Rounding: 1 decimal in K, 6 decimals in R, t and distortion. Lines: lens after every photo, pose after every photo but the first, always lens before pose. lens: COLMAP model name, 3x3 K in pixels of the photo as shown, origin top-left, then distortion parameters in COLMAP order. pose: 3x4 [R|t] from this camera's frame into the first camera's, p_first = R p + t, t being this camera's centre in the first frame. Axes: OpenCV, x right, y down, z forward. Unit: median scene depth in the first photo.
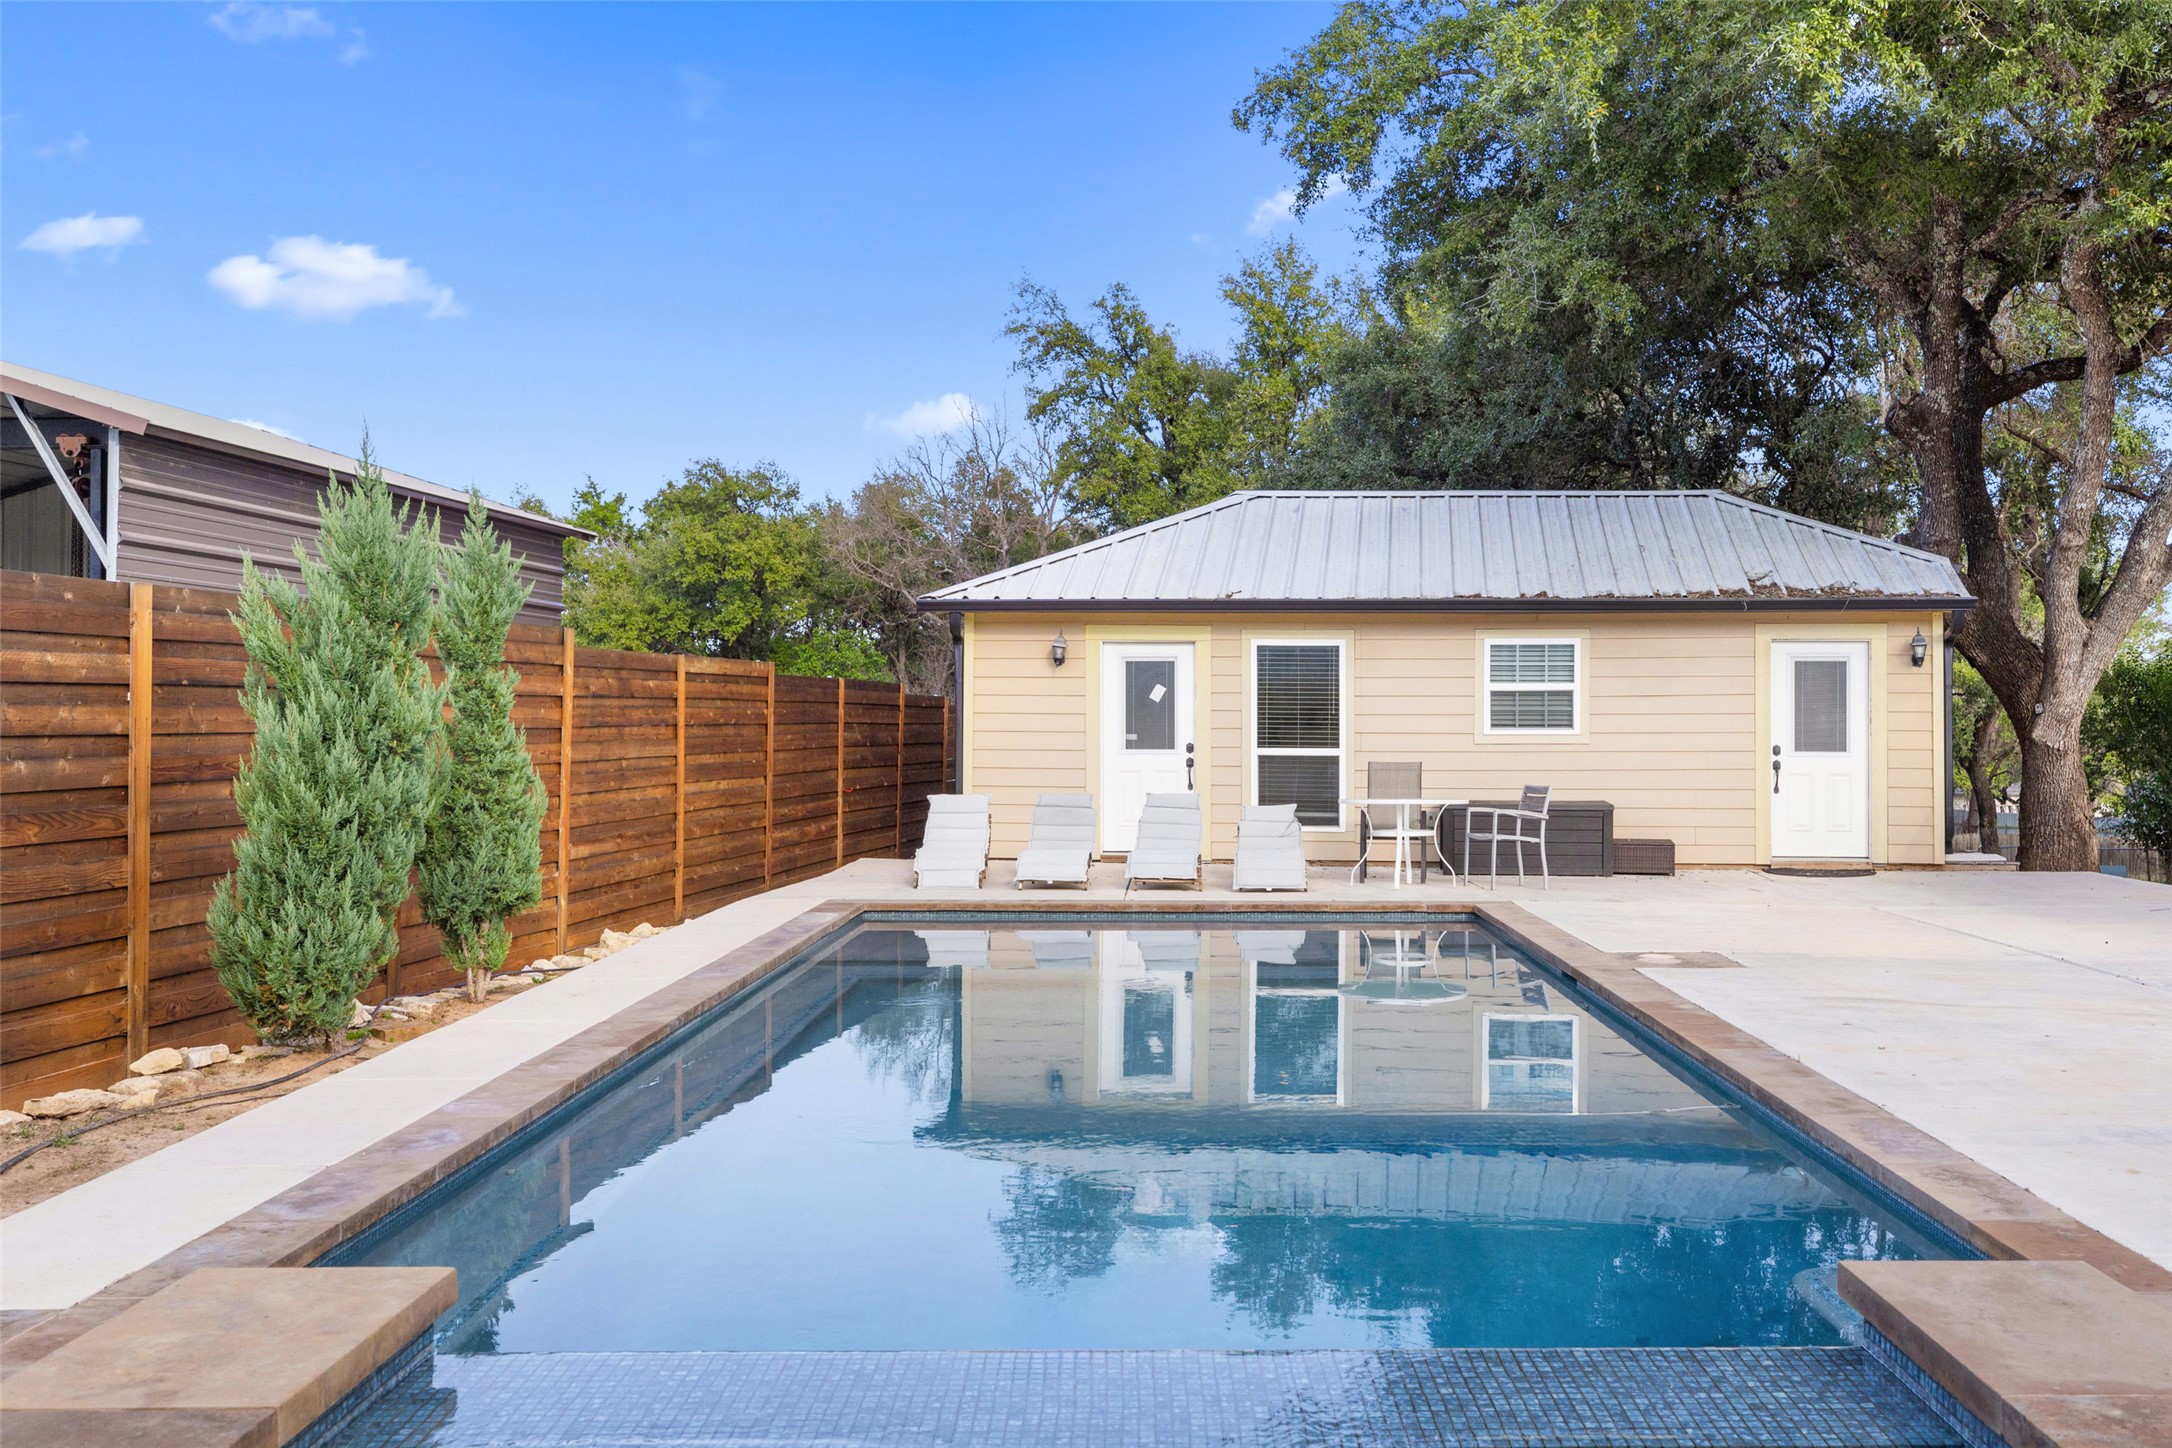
lens RADIAL K [[2047.0, 0, 1240.5], [0, 2047.0, 700.8], [0, 0, 1]] dist [-0.001812, 0.000000]
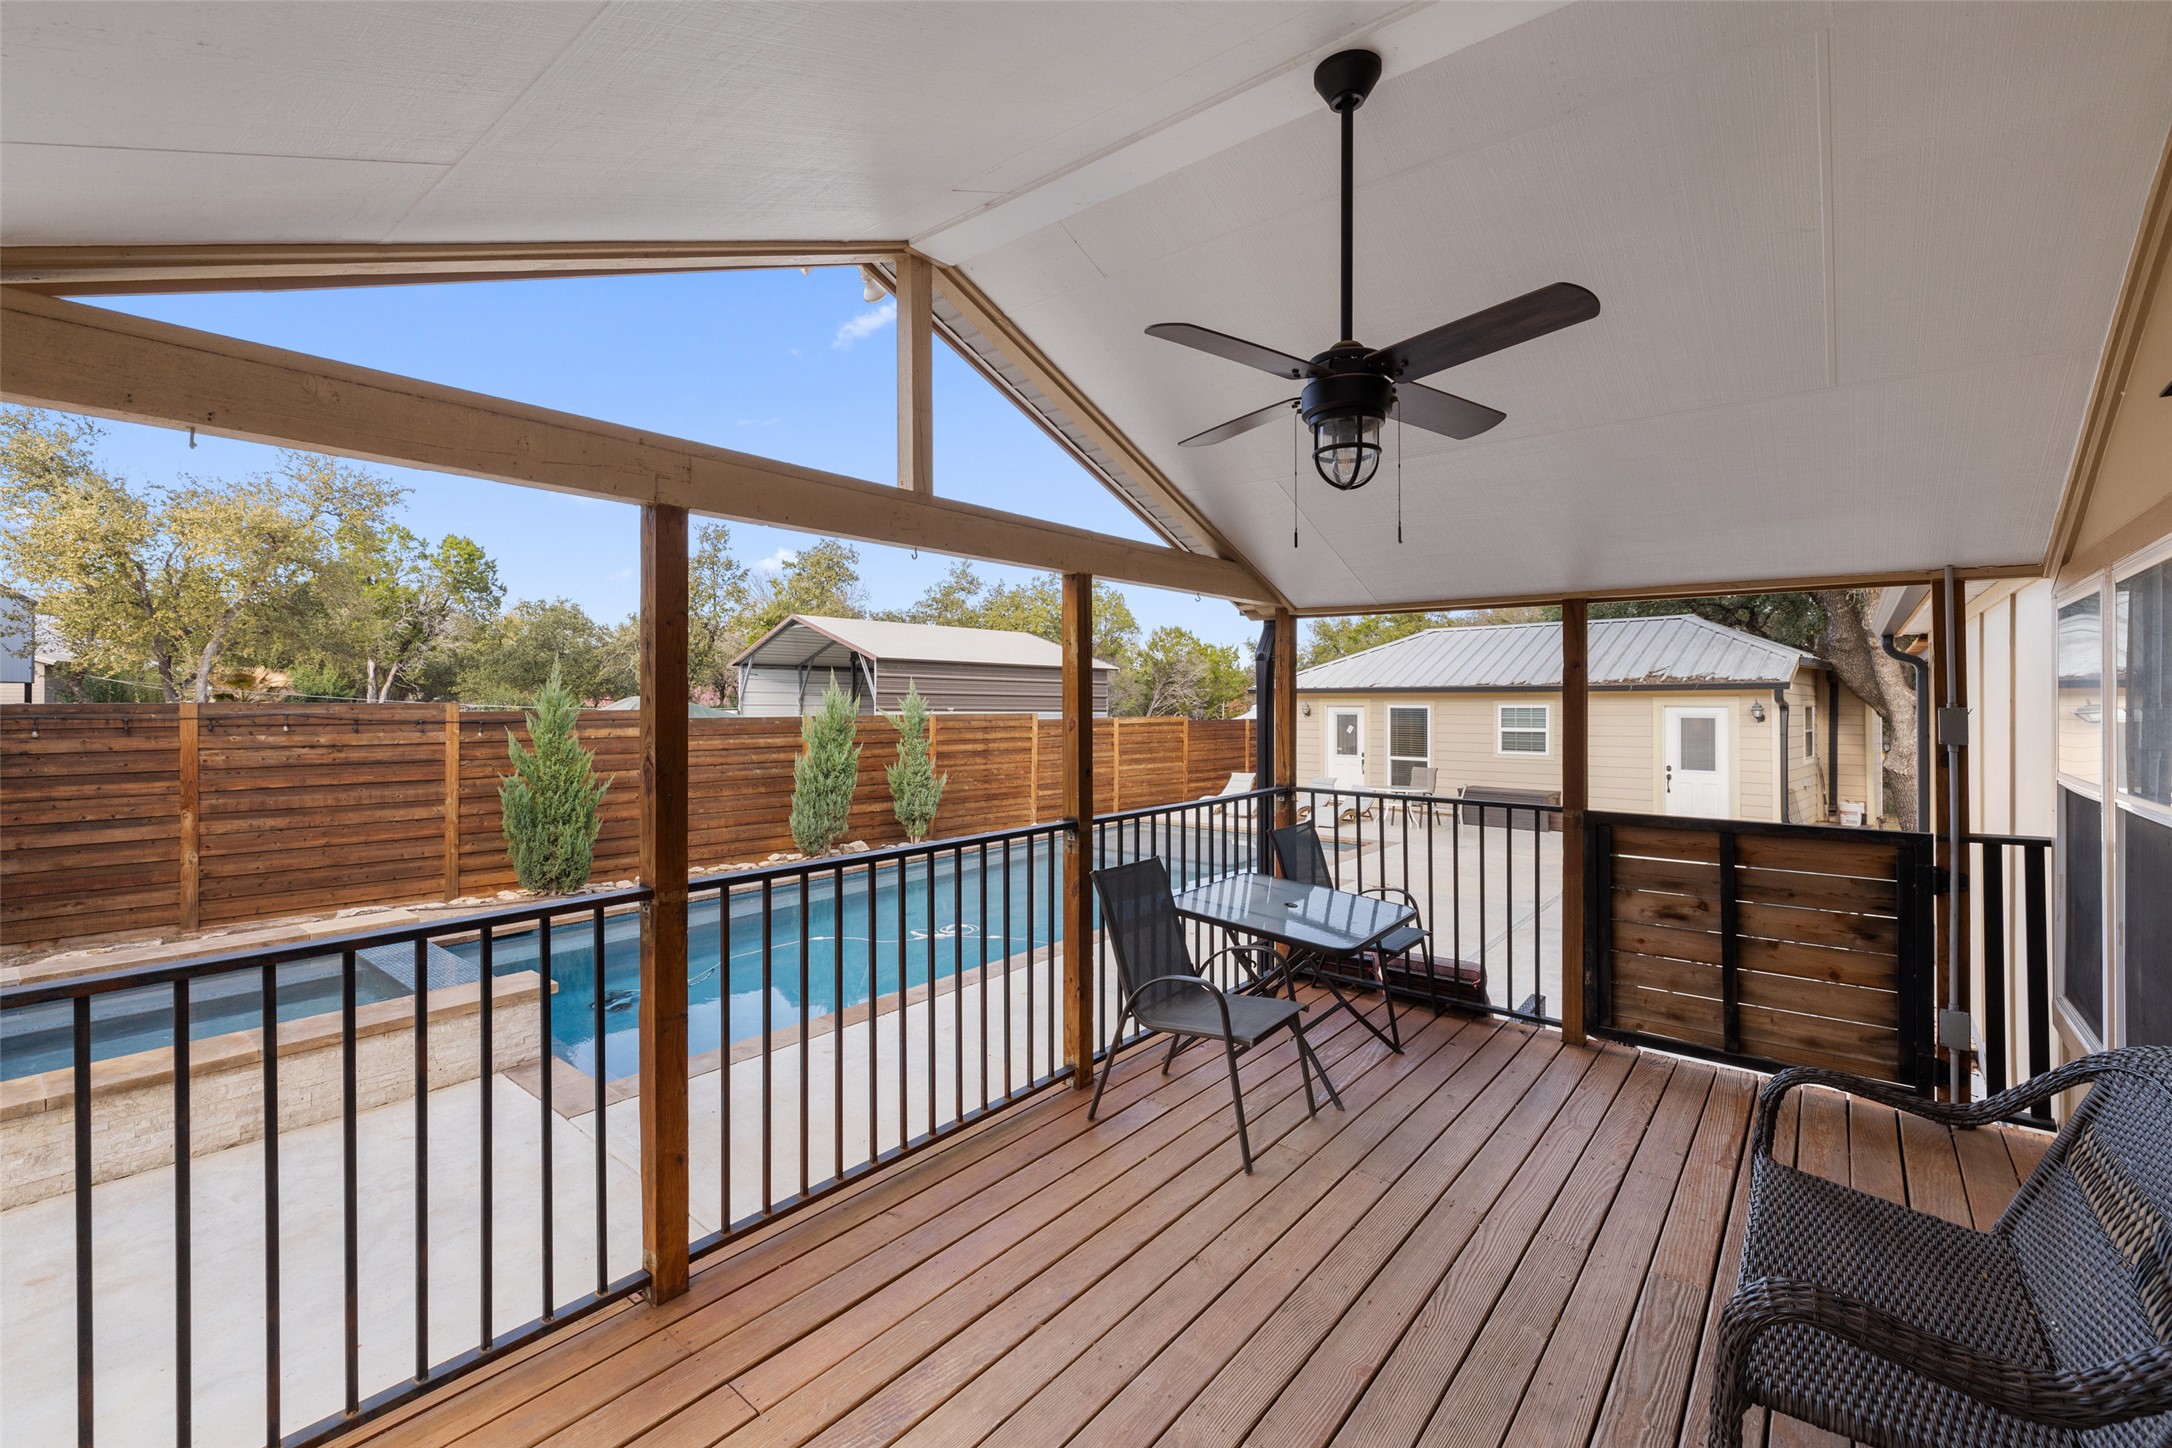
lens RADIAL K [[911.5, 0, 1070.6], [0, 911.5, 693.1], [0, 0, 1]] dist [0.000491, 0.000532]
pose [[0.750400, -0.010783, -0.660896, 0.388851], [0.009082, 0.999941, -0.006004, -0.040085], [0.660921, -0.001497, 0.750454, 0.069881]]
